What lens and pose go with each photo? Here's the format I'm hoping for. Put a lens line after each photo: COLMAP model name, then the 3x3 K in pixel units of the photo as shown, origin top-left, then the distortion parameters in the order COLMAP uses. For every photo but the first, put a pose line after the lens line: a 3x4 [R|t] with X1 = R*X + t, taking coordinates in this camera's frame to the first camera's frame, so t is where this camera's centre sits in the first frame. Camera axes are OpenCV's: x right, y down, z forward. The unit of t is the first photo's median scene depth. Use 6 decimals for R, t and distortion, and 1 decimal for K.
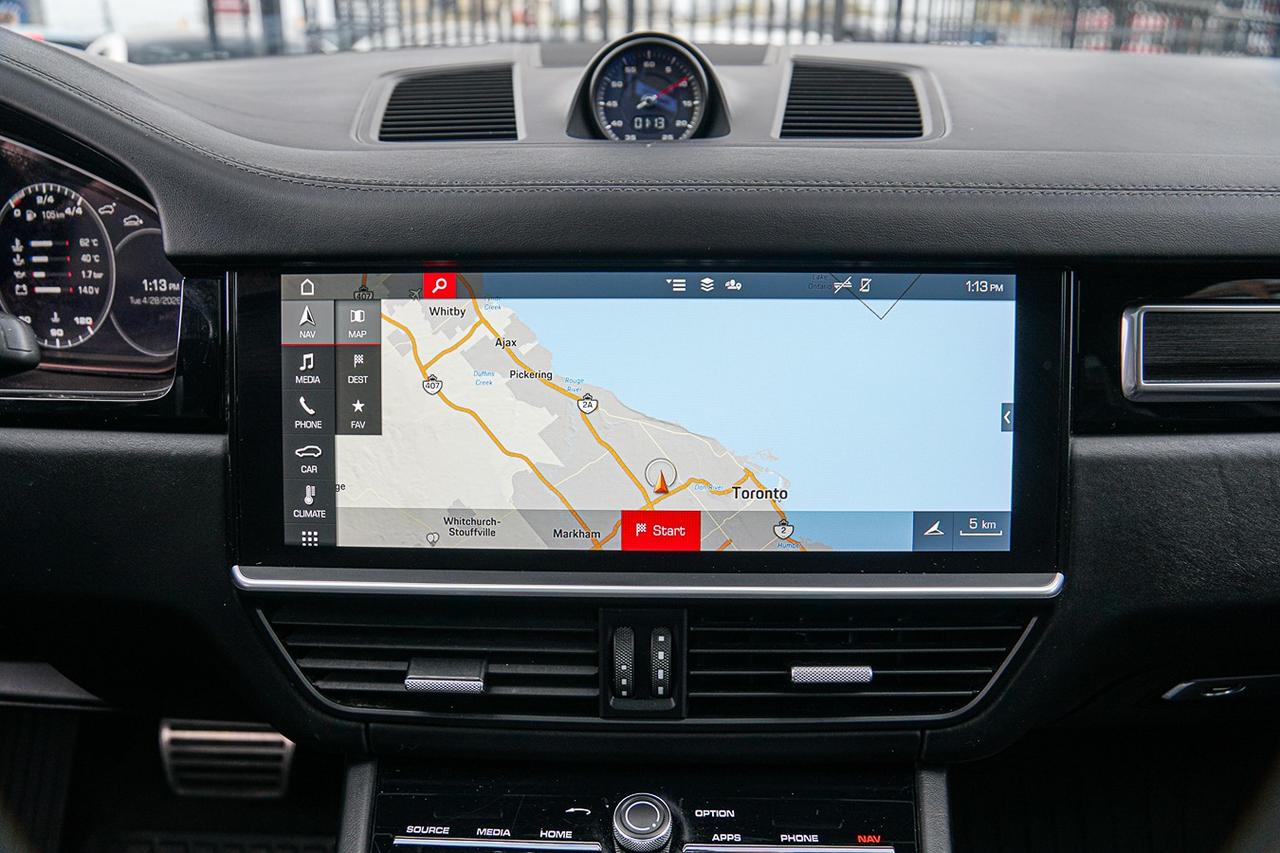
lens RADIAL K [[1002.6, 0, 631.5], [0, 1002.6, 422.2], [0, 0, 1]] dist [-0.133335, 0.103718]
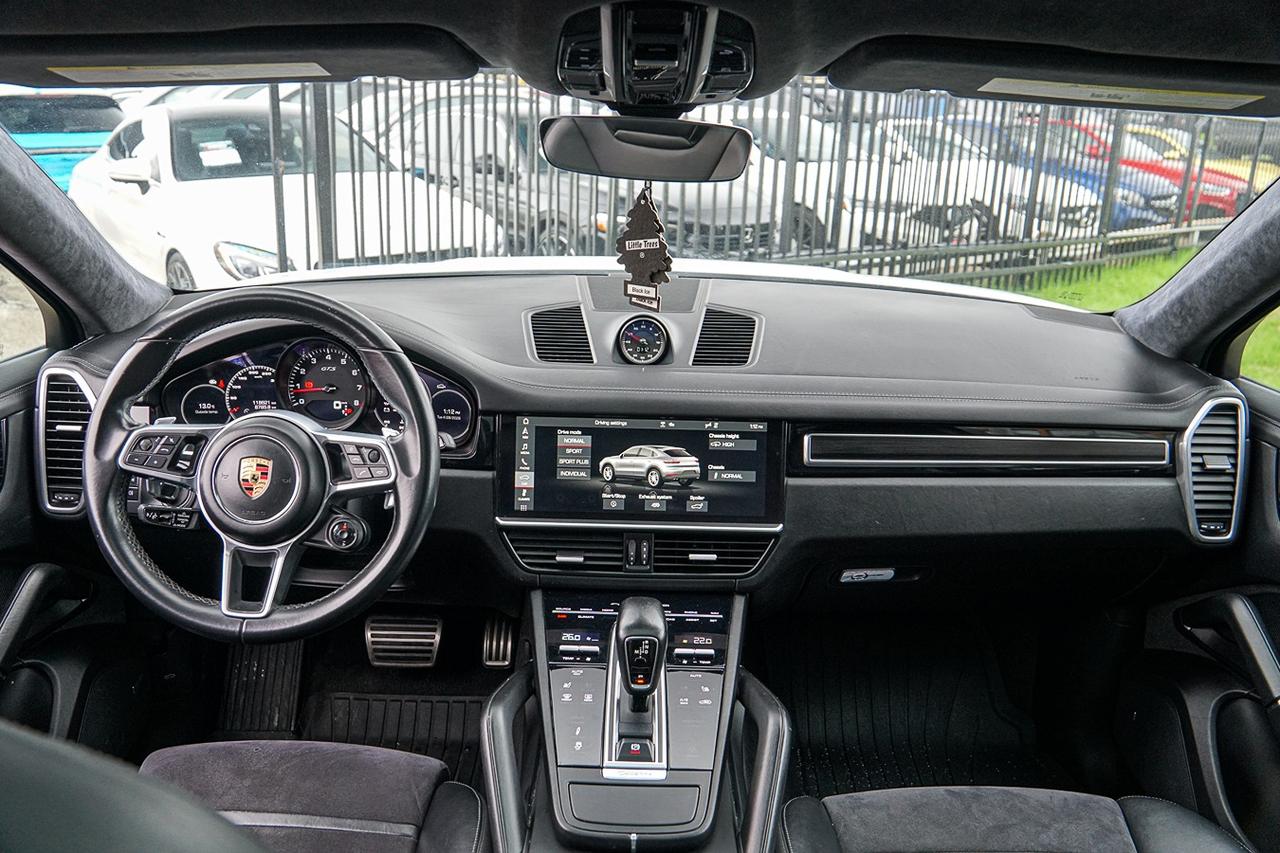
lens RADIAL K [[1002.6, 0, 629.0], [0, 1002.6, 430.3], [0, 0, 1]] dist [-0.133335, 0.103718]
pose [[0.999464, 0.020657, 0.025391, -0.096970], [-0.019953, 0.999418, -0.027681, -0.033416], [-0.025948, 0.027159, 0.999294, -1.919492]]
